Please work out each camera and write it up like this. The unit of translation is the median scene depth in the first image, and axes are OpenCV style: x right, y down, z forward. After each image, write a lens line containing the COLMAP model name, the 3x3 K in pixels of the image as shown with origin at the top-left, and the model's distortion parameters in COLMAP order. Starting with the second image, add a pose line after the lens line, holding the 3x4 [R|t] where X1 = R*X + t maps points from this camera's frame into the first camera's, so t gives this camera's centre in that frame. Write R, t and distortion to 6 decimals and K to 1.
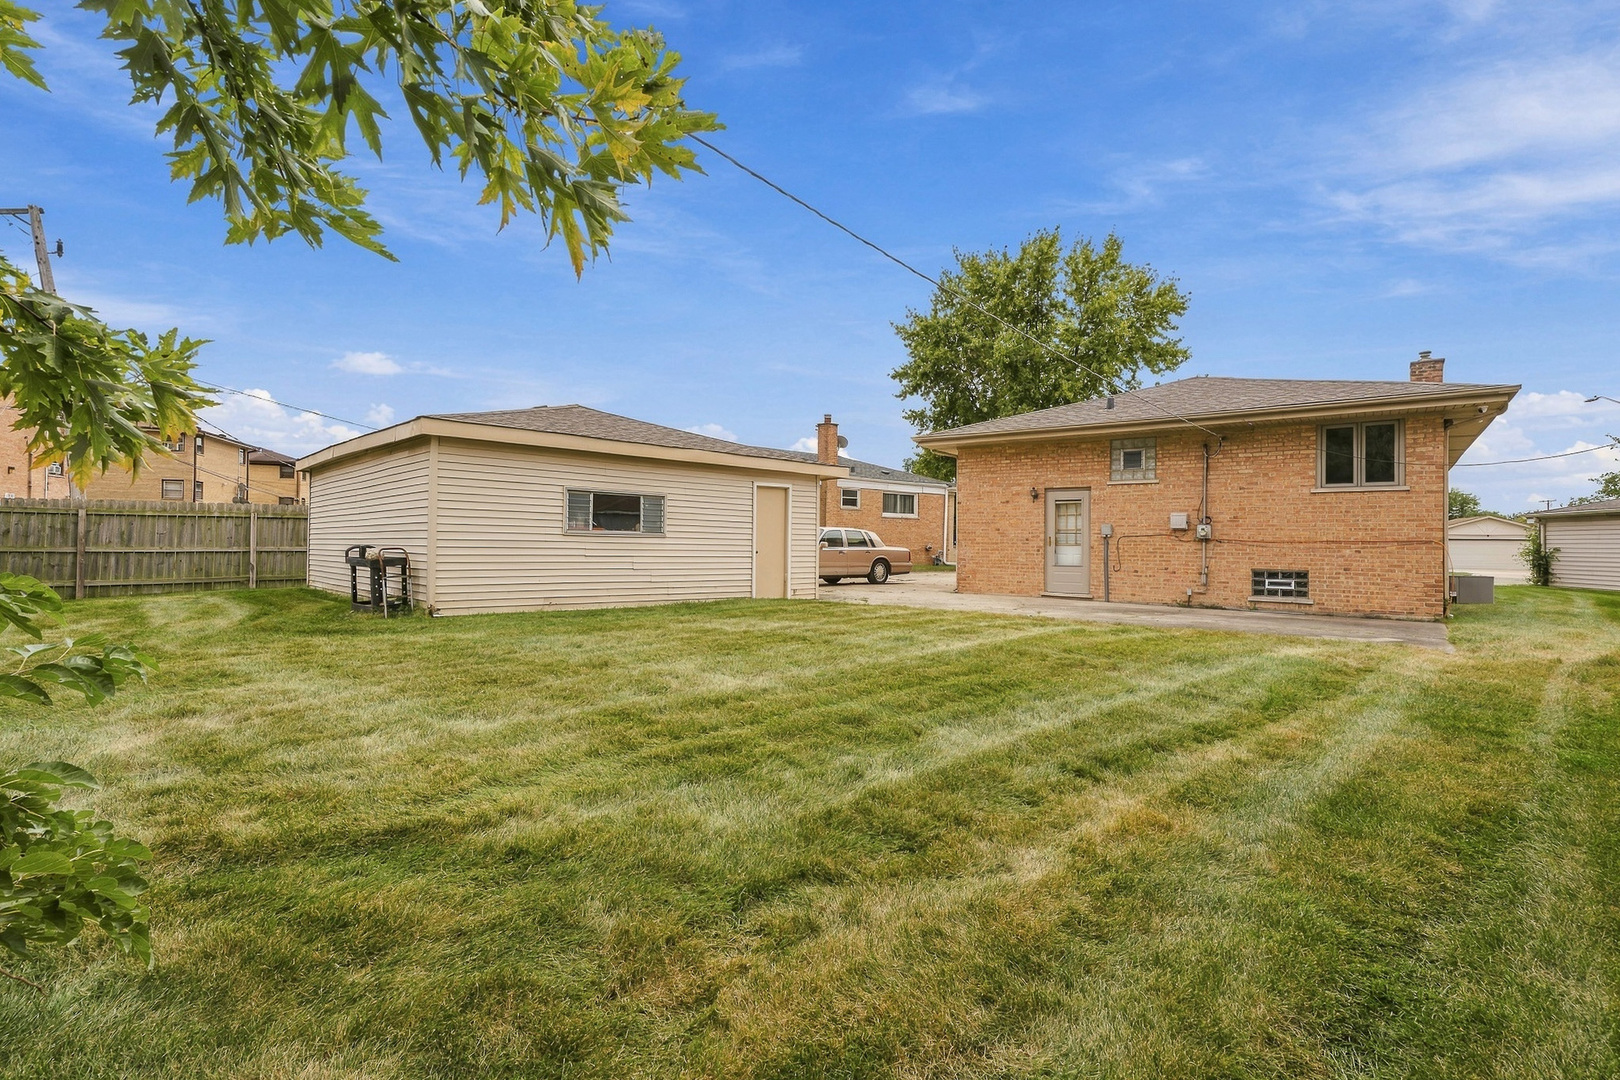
lens RADIAL K [[773.0, 0, 806.7], [0, 773.0, 536.2], [0, 0, 1]] dist [0.048135, 0.000543]
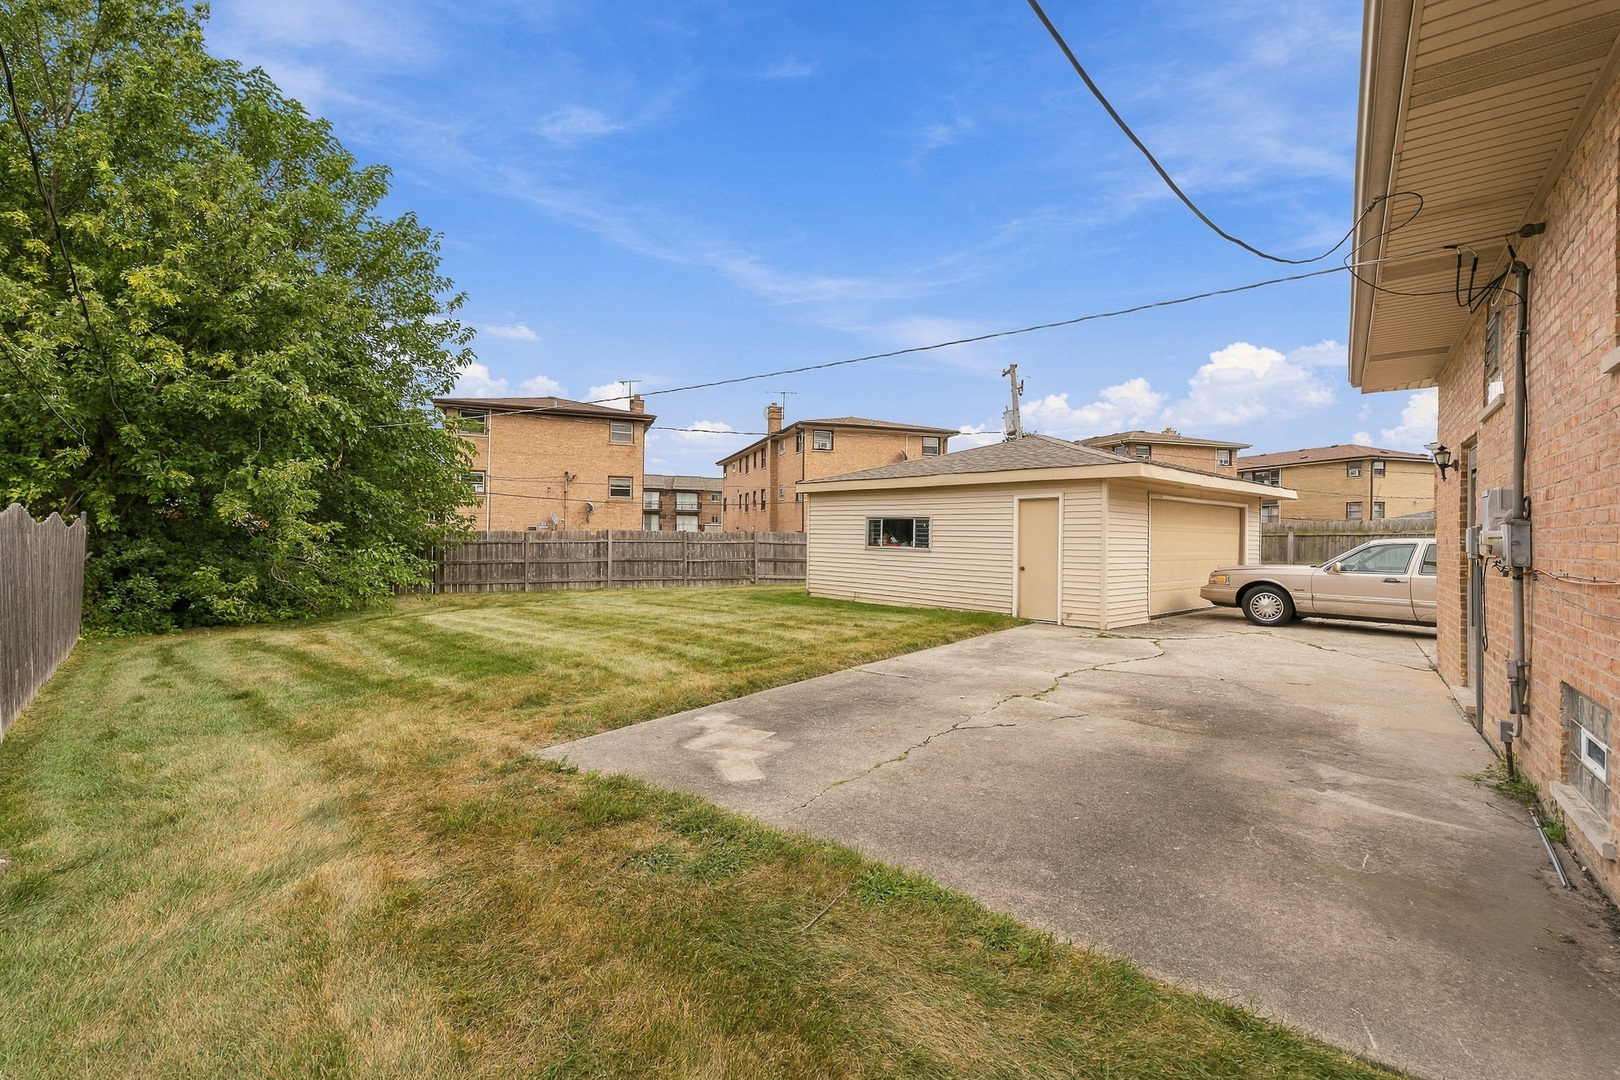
lens RADIAL K [[734.2, 0, 810.7], [0, 734.2, 531.8], [0, 0, 1]] dist [0.050780, 0.000166]
pose [[-0.005937, -0.023236, -0.999712, 0.754165], [-0.004575, 0.999720, -0.023209, -0.001793], [0.999972, 0.004436, -0.006041, 0.665702]]
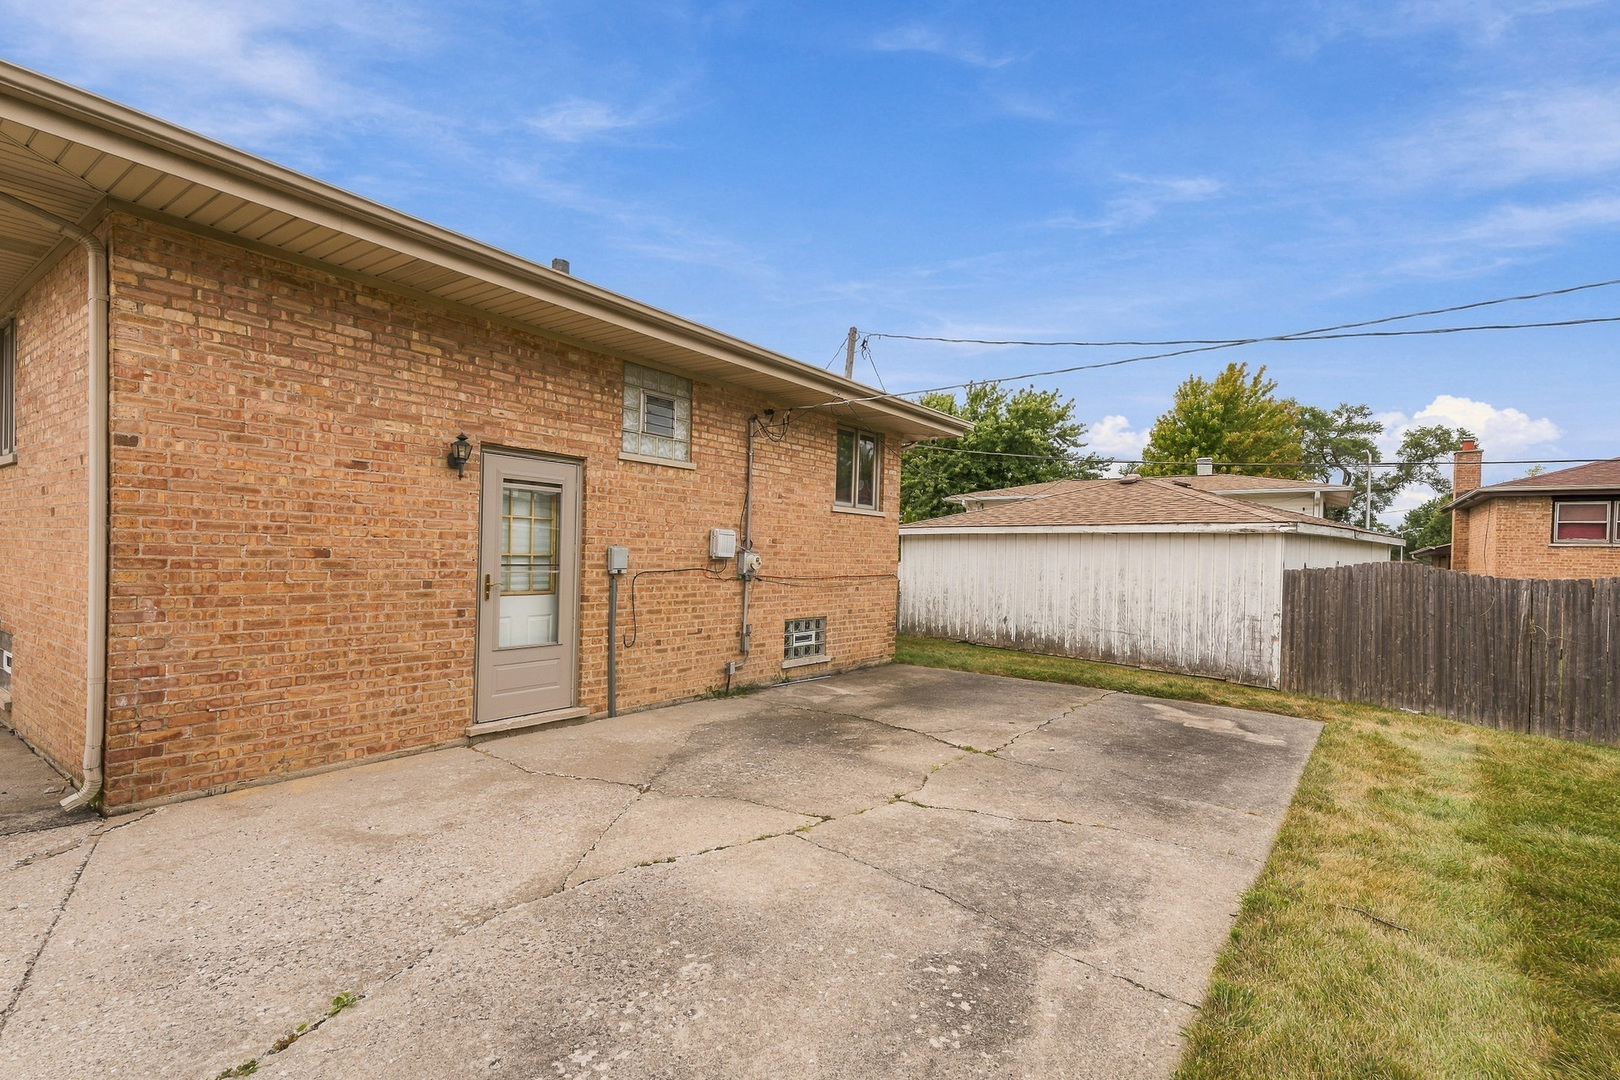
lens RADIAL K [[730.1, 0, 819.1], [0, 730.1, 560.4], [0, 0, 1]] dist [0.042983, 0.000071]
pose [[0.010214, -0.019177, 0.999764, -0.040141], [-0.034214, 0.999224, 0.019516, -0.019024], [-0.999362, -0.034405, 0.009550, 0.862907]]
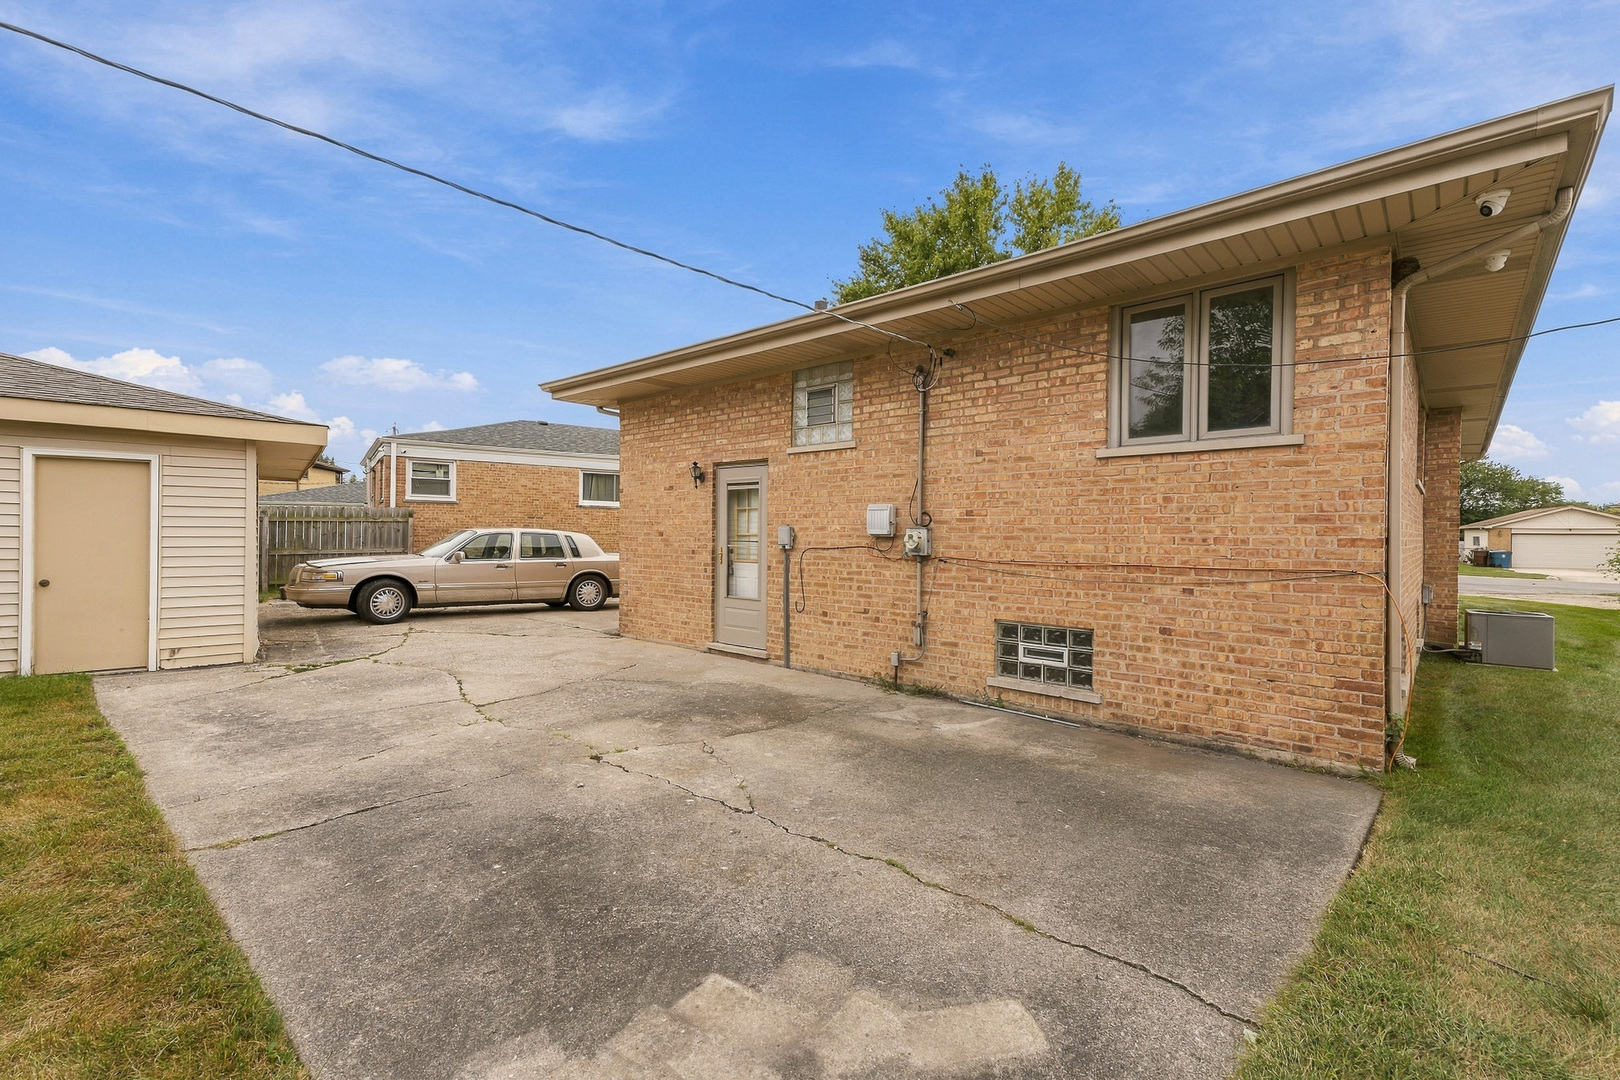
lens RADIAL K [[710.8, 0, 810.0], [0, 710.8, 540.0], [0, 0, 1]] dist [0.047628, 0.000089]
pose [[0.995659, -0.001195, -0.093072, 0.441298], [0.002571, 0.999889, 0.014673, -0.012574], [0.093044, -0.014849, 0.995551, 0.493344]]
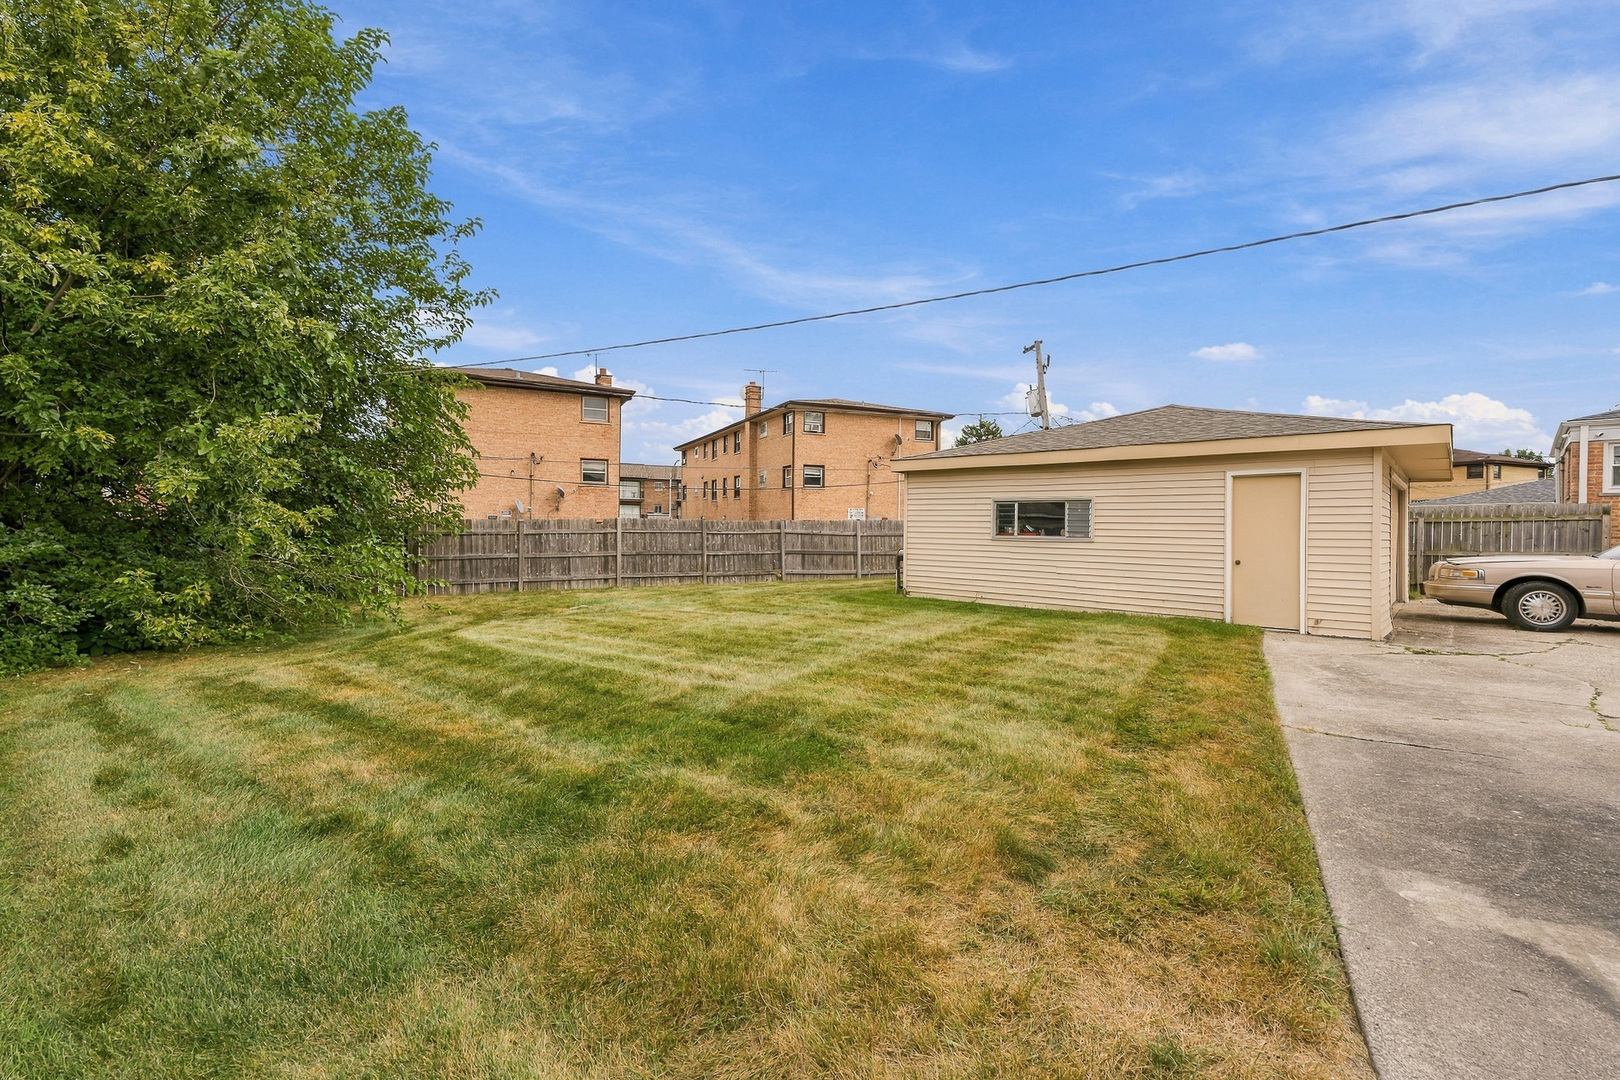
lens RADIAL K [[717.6, 0, 801.8], [0, 717.6, 529.9], [0, 0, 1]] dist [0.021738, -0.000391]
pose [[0.104841, -0.013175, -0.994402, 0.531724], [-0.000074, 0.999912, -0.013255, -0.001971], [0.994489, 0.001463, 0.104831, 0.447626]]
